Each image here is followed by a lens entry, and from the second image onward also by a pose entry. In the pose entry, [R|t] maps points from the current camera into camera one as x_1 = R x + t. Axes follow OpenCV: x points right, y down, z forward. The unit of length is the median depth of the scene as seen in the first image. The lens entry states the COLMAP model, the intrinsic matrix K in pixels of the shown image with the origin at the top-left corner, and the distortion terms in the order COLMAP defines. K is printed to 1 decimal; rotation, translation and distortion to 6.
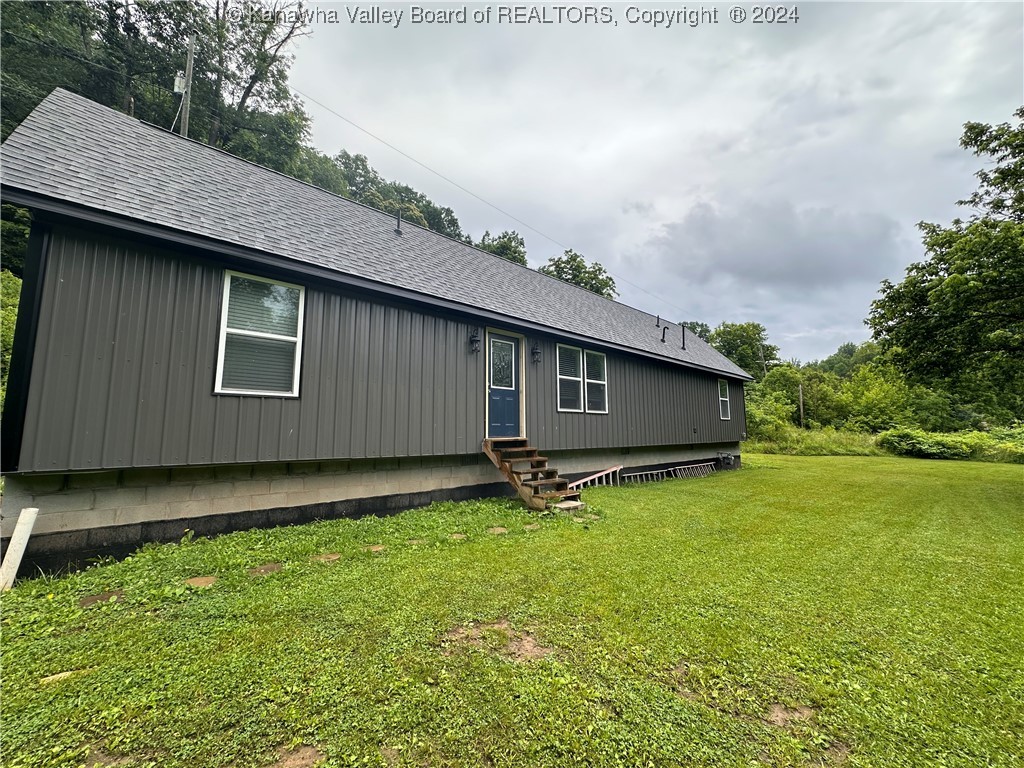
lens RADIAL K [[406.3, 0, 512.0], [0, 406.3, 384.0], [0, 0, 1]] dist [0.003094, 0.000449]
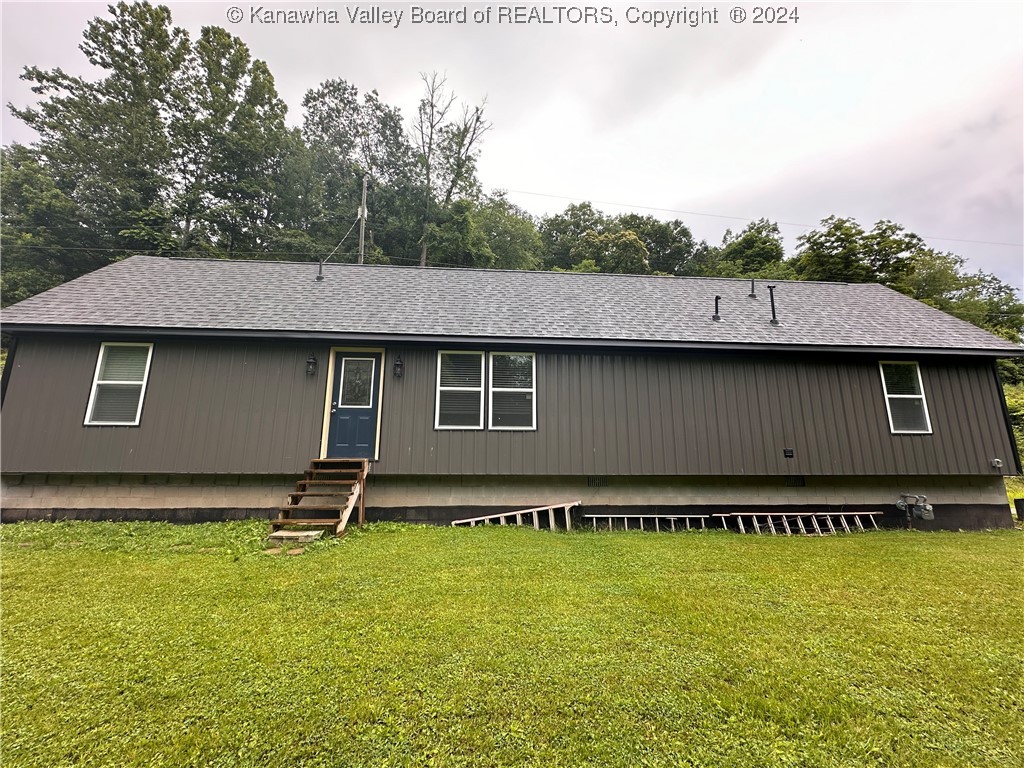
lens RADIAL K [[409.7, 0, 512.0], [0, 409.7, 384.0], [0, 0, 1]] dist [-0.001442, 0.000303]
pose [[0.784354, -0.113123, -0.609911, 0.676566], [0.067312, 0.992947, -0.097601, 0.059103], [0.616650, 0.035499, 0.786437, 0.364592]]
